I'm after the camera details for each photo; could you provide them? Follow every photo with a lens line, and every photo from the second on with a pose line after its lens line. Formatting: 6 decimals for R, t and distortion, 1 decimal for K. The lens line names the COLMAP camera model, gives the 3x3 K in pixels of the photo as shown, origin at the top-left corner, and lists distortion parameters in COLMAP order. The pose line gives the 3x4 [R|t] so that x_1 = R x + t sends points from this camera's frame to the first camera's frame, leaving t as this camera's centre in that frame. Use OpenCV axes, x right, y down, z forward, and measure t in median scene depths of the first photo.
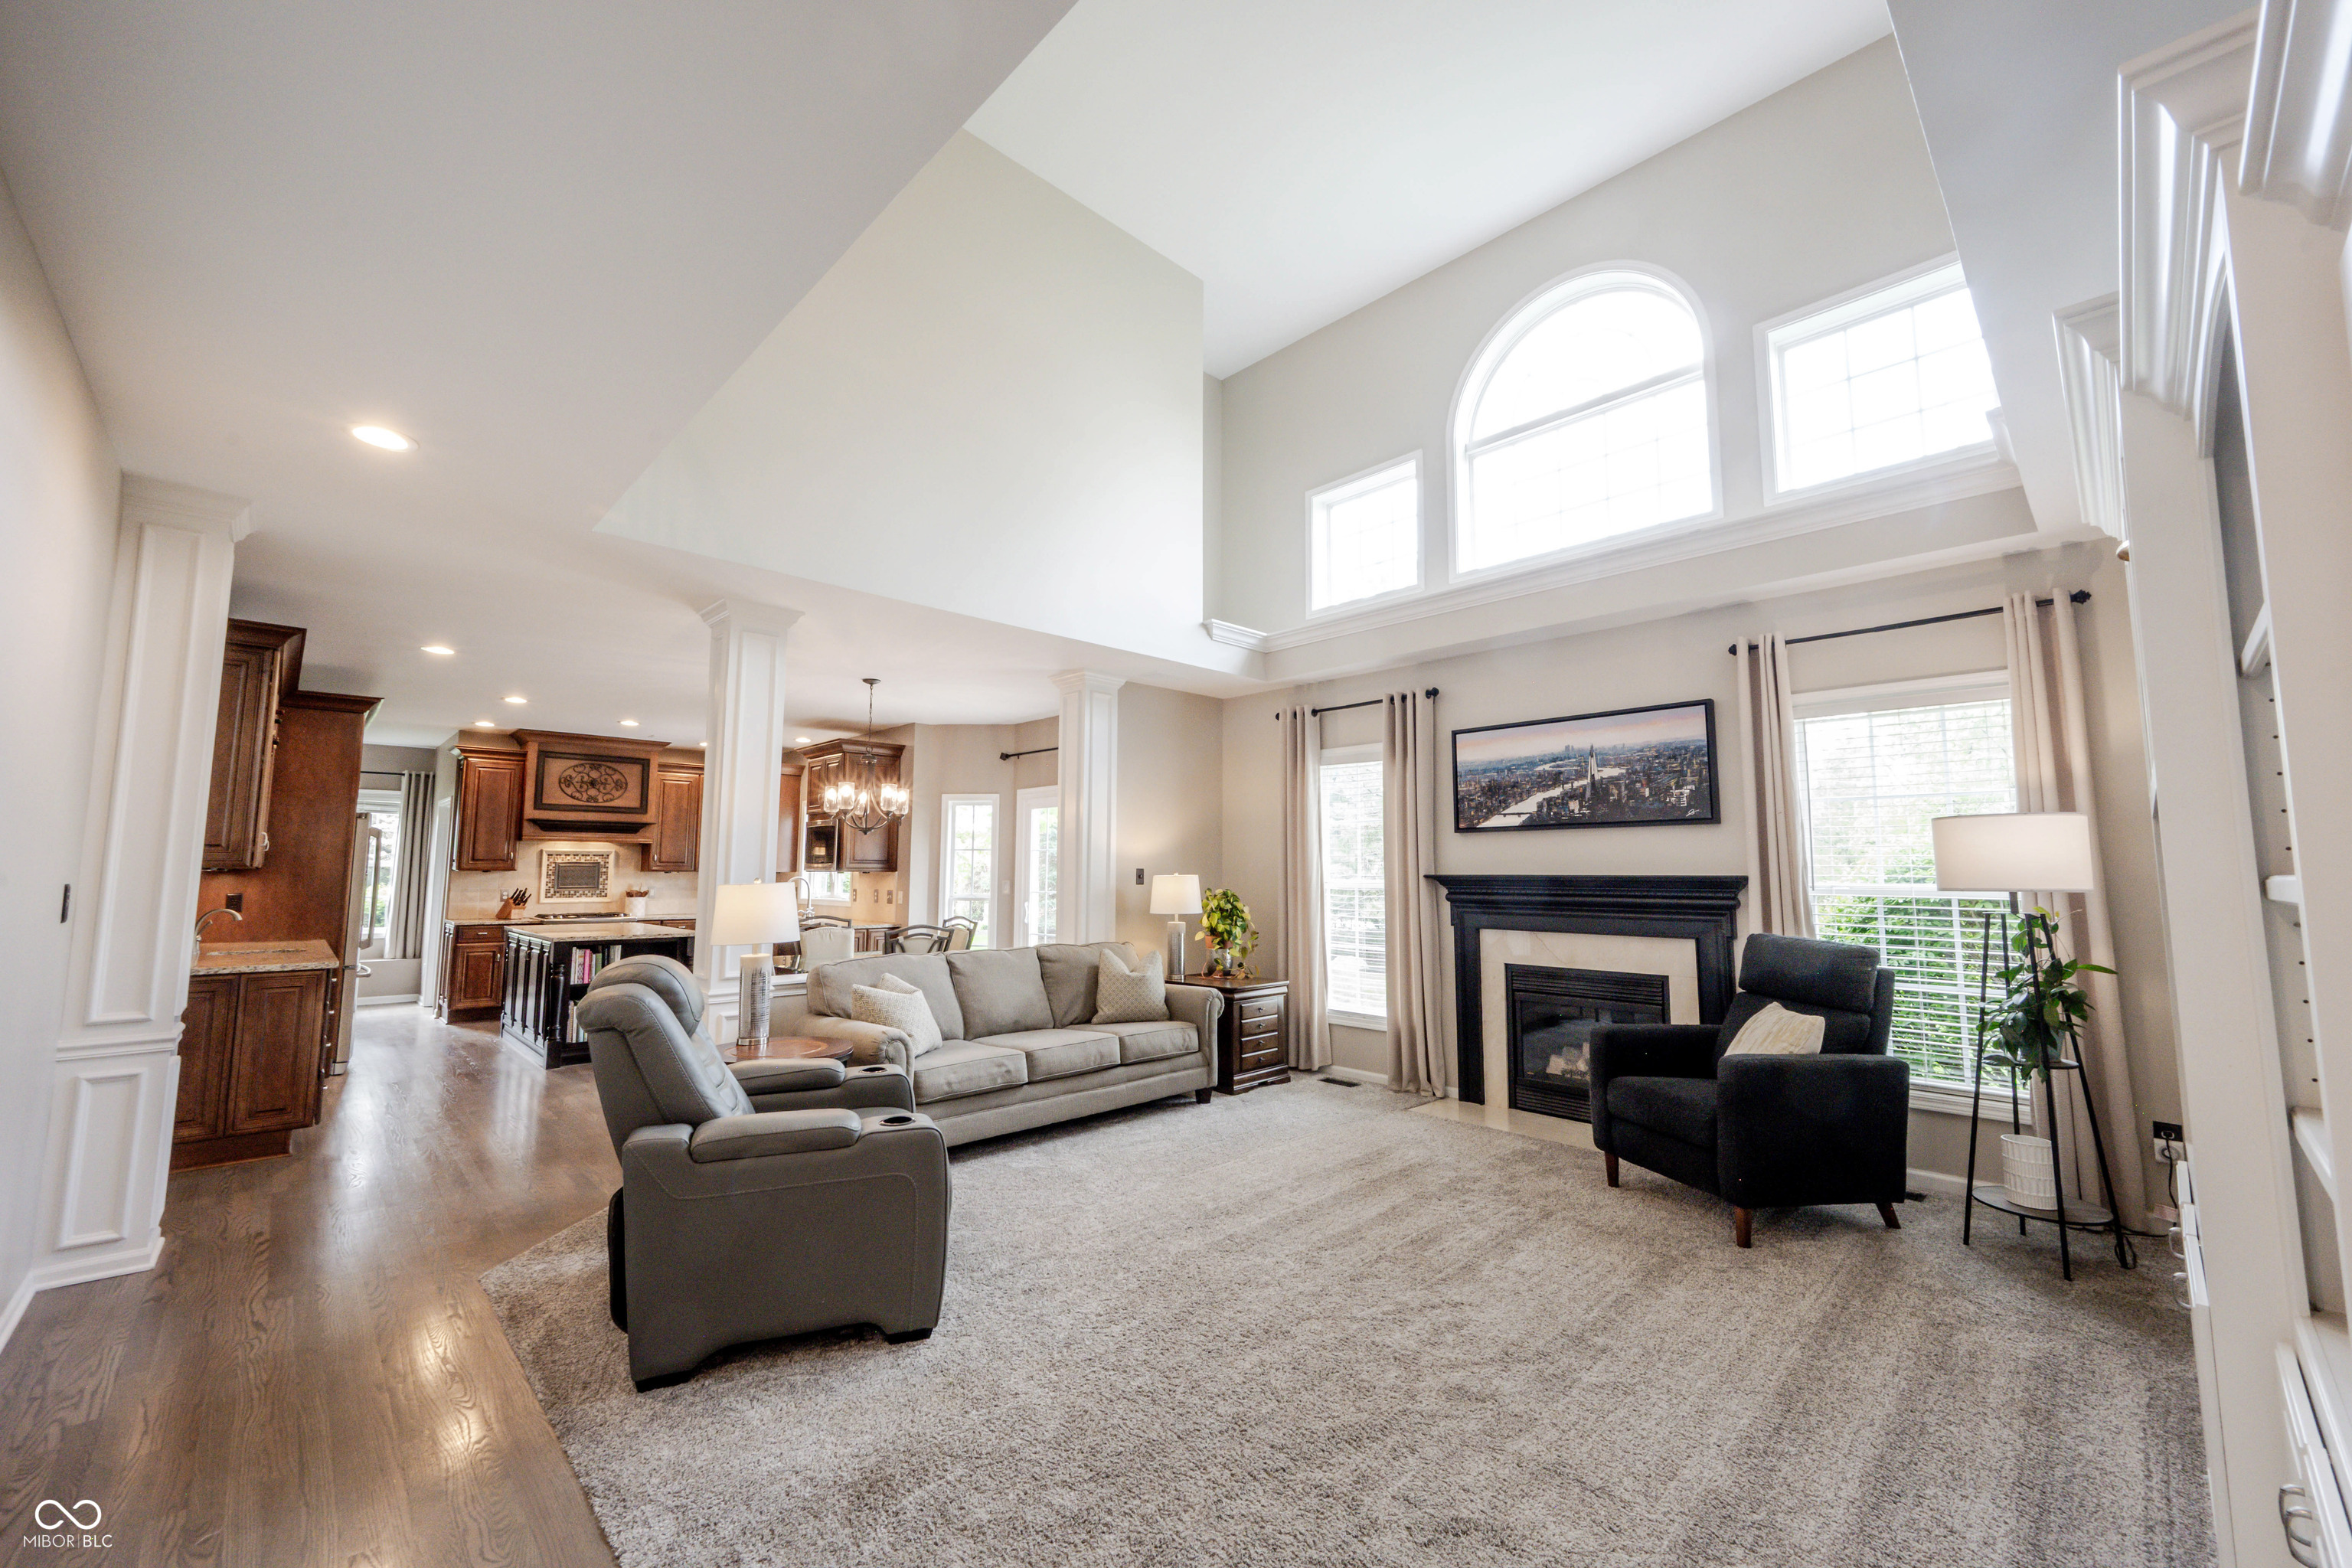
lens RADIAL K [[929.5, 0, 1176.7], [0, 929.5, 785.8], [0, 0, 1]] dist [-0.006264, 0.002615]
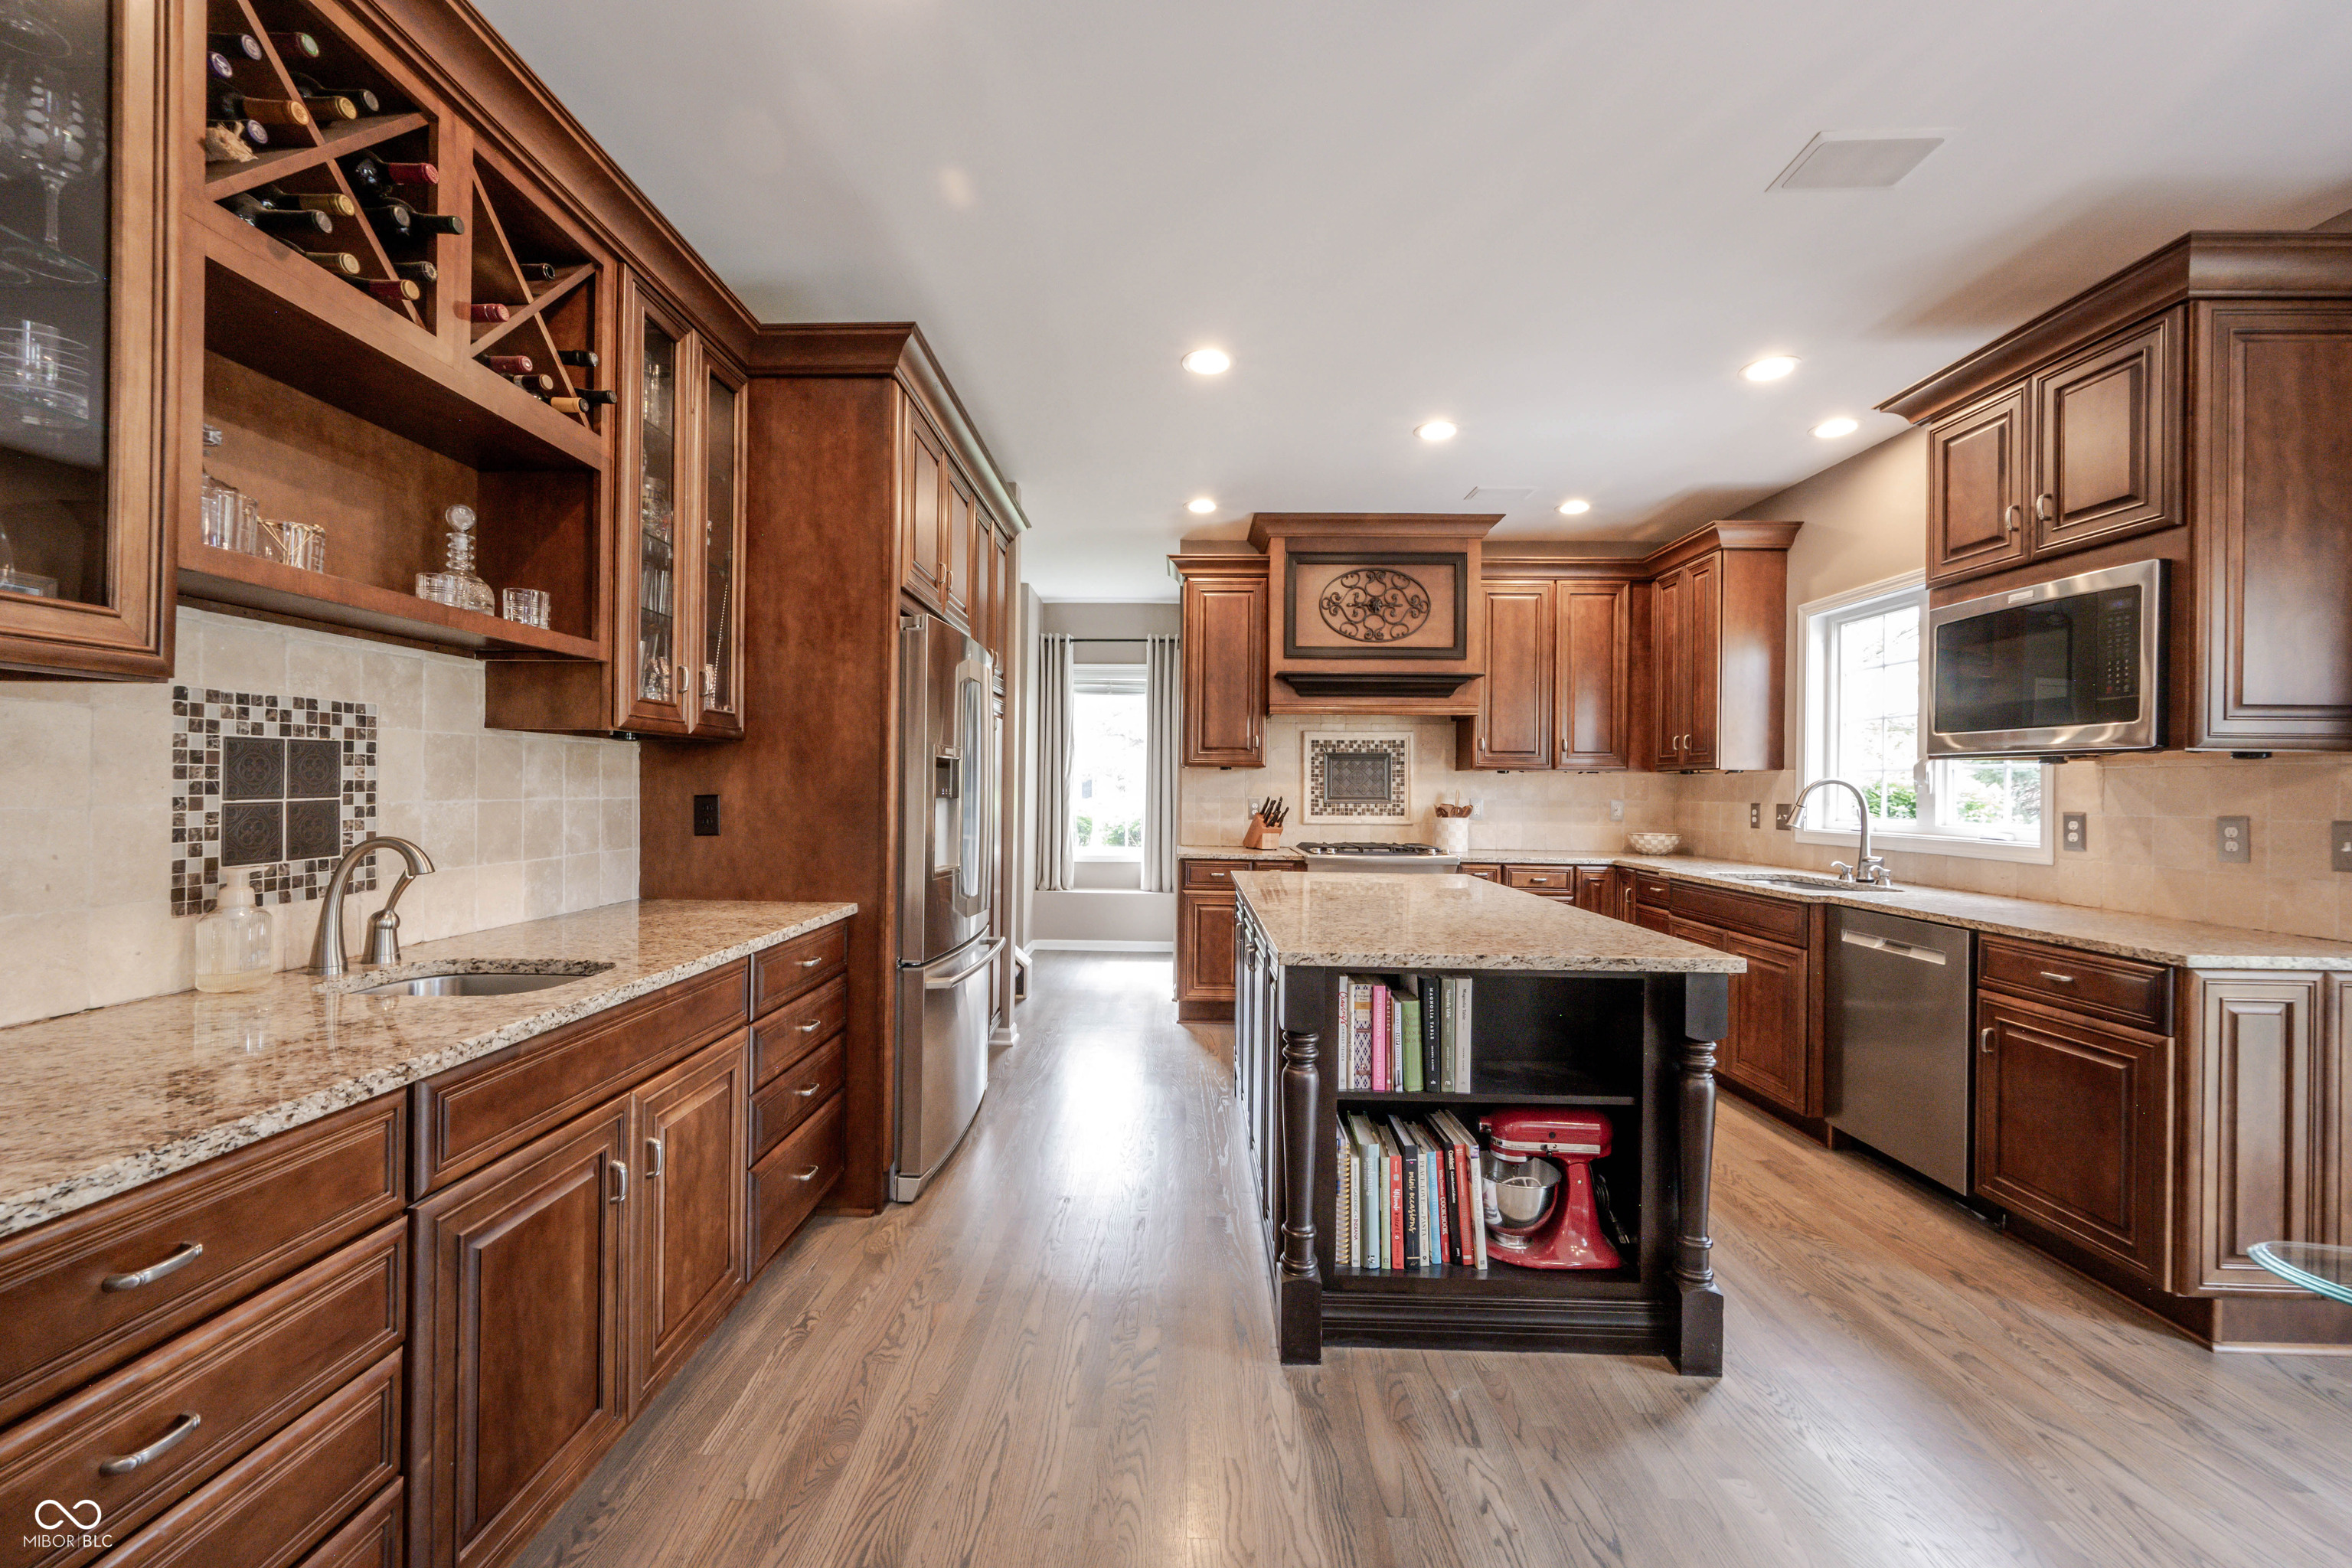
lens RADIAL K [[929.5, 0, 1171.4], [0, 929.5, 789.6], [0, 0, 1]] dist [-0.006264, 0.002615]
pose [[0.712021, 0.006957, -0.702124, -0.379182], [0.057952, 0.995957, 0.068638, 0.068313], [0.699763, -0.089561, 0.708739, 0.598342]]
